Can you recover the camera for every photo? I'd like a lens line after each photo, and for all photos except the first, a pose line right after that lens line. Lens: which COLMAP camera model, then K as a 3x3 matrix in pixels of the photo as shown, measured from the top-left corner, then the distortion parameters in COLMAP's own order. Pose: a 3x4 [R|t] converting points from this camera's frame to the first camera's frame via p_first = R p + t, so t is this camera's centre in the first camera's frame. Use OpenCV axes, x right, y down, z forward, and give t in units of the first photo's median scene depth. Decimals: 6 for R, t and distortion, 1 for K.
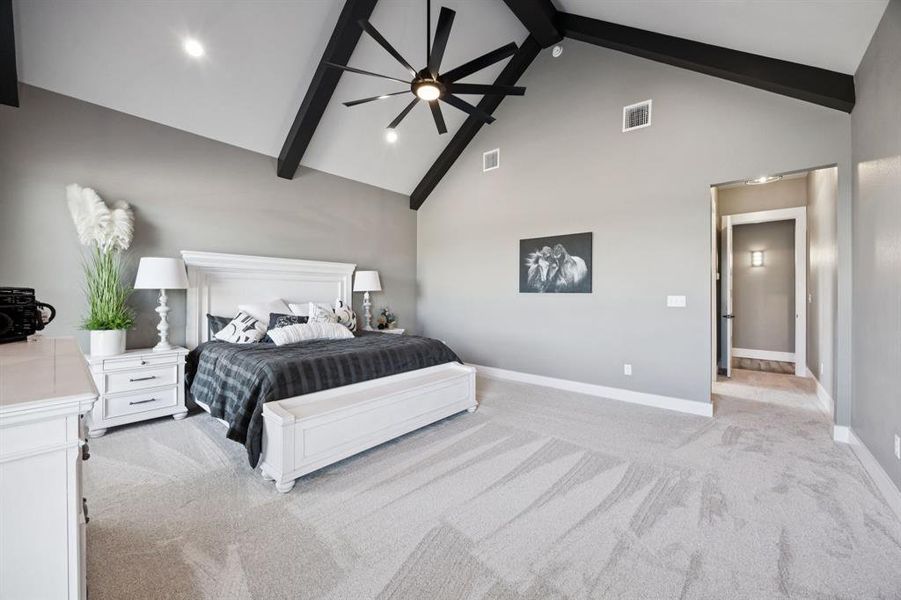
lens RADIAL K [[346.8, 0, 455.1], [0, 346.8, 294.9], [0, 0, 1]] dist [-0.000457, -0.000107]
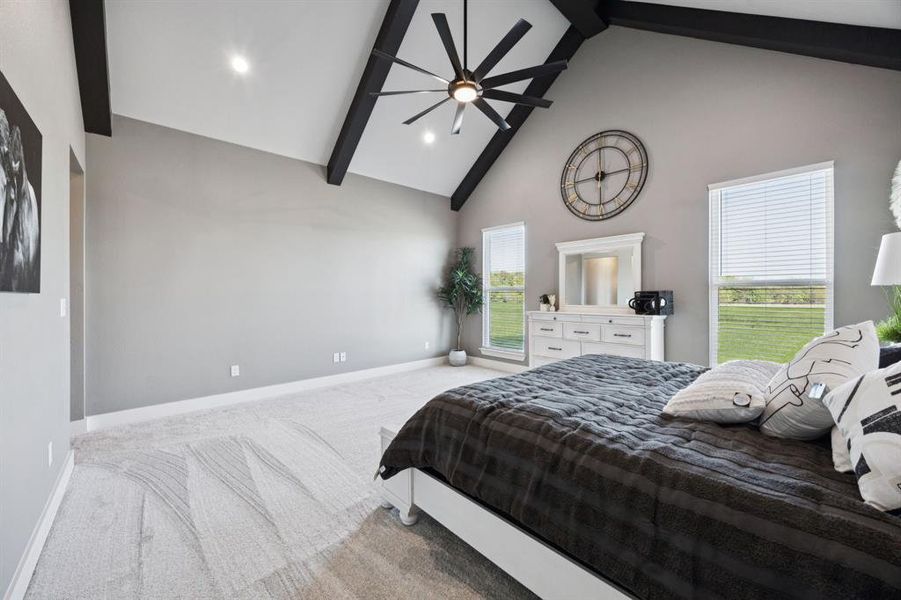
lens RADIAL K [[346.8, 0, 455.1], [0, 346.8, 294.9], [0, 0, 1]] dist [-0.000457, -0.000107]
pose [[-0.990712, 0.008011, 0.135741, -0.109150], [0.007980, 0.999968, -0.000773, -0.004176], [-0.135743, 0.000317, -0.990744, 1.273472]]
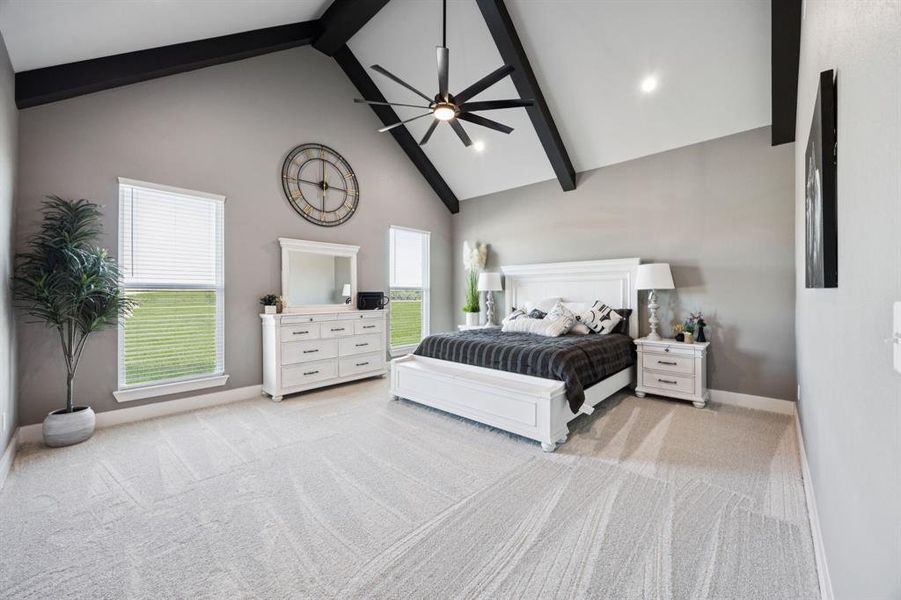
lens RADIAL K [[346.8, 0, 455.1], [0, 346.8, 294.9], [0, 0, 1]] dist [-0.000457, -0.000107]
pose [[-0.052266, 0.004065, -0.998625, 0.668141], [0.005224, 0.999979, 0.003797, -0.004103], [0.998620, -0.005019, -0.052286, 0.694236]]
